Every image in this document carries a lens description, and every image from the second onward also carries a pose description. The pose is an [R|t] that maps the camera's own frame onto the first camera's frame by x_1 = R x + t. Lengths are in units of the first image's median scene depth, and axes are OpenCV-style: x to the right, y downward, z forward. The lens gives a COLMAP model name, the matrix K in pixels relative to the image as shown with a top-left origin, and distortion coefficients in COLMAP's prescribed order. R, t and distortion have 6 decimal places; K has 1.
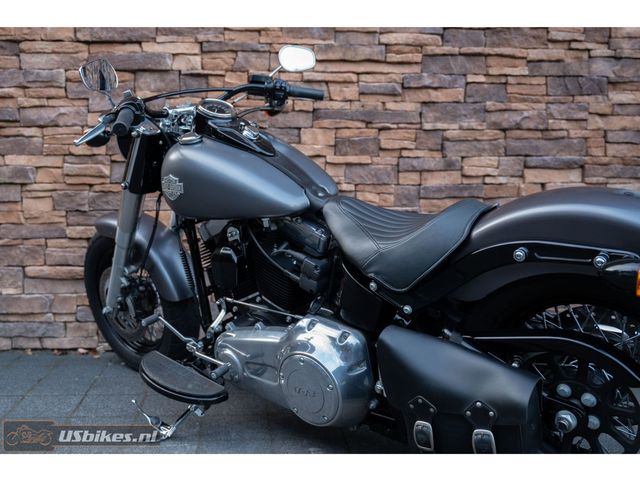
lens RADIAL K [[625.2, 0, 273.3], [0, 625.2, 236.3], [0, 0, 1]] dist [-0.066244, 0.000000]
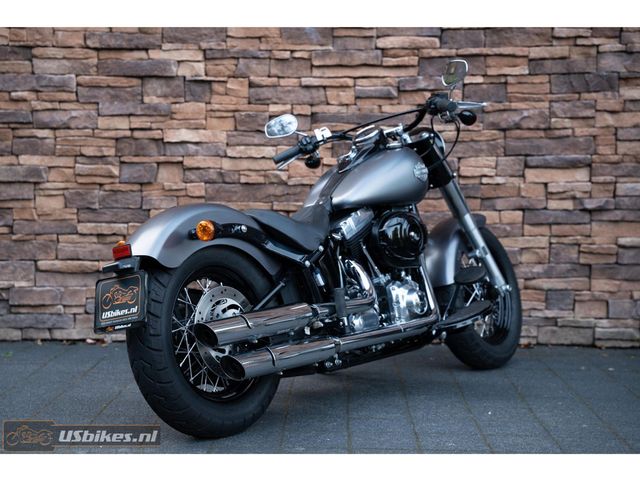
lens RADIAL K [[1205.9, 0, 299.0], [0, 1205.9, 240.7], [0, 0, 1]] dist [0.342827, 0.000000]
pose [[0.995300, 0.008864, -0.096431, 0.243438], [-0.009348, 0.999946, -0.004568, 0.020169], [0.096385, 0.005448, 0.995329, -1.031942]]
